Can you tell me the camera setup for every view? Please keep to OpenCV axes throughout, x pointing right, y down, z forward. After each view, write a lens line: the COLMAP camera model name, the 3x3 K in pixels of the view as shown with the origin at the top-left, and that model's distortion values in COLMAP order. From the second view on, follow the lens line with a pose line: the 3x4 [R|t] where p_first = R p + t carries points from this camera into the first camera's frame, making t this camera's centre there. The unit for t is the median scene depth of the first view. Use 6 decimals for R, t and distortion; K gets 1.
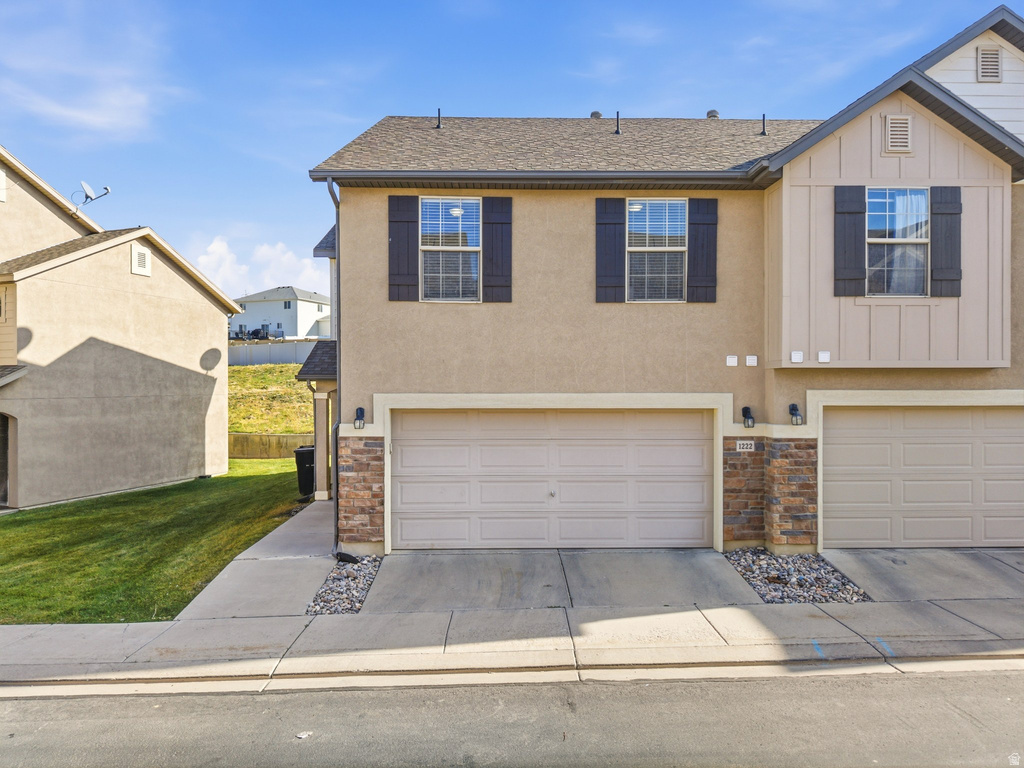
lens RADIAL K [[718.8, 0, 536.6], [0, 718.8, 383.3], [0, 0, 1]] dist [0.000114, -0.001166]
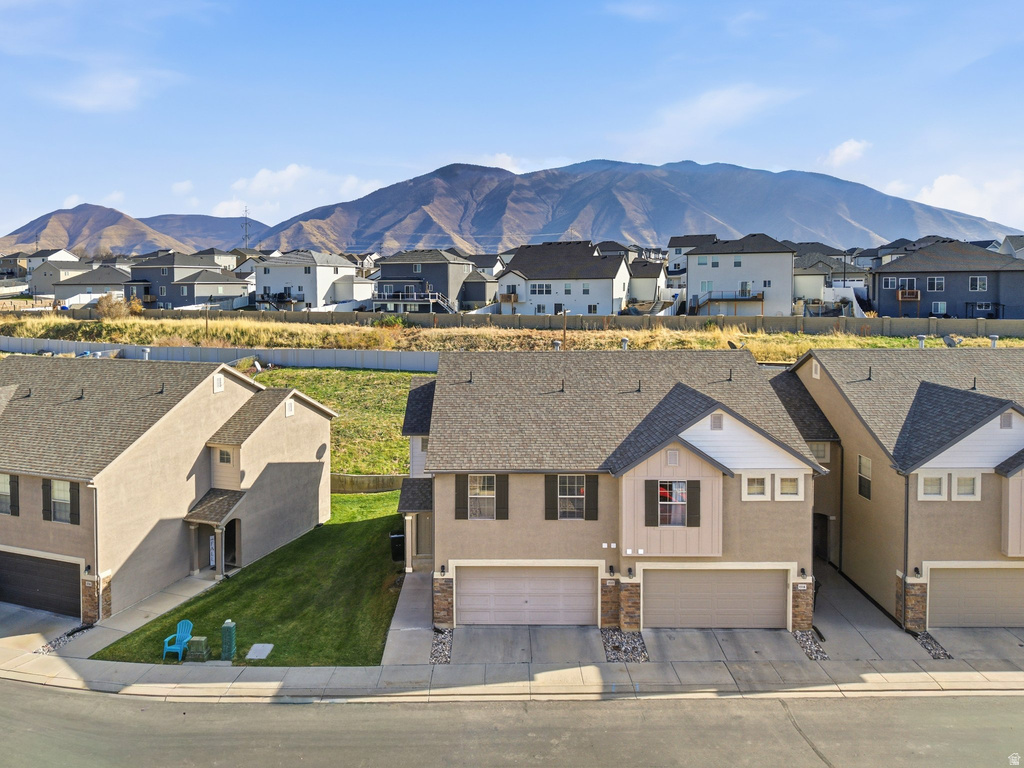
lens RADIAL K [[758.9, 0, 510.2], [0, 758.9, 298.9], [0, 0, 1]] dist [-0.004840, -0.004463]
pose [[0.999340, -0.000442, -0.036335, 0.060617], [0.001649, 0.999448, 0.033182, -0.908482], [0.036300, -0.033220, 0.998789, -1.407000]]
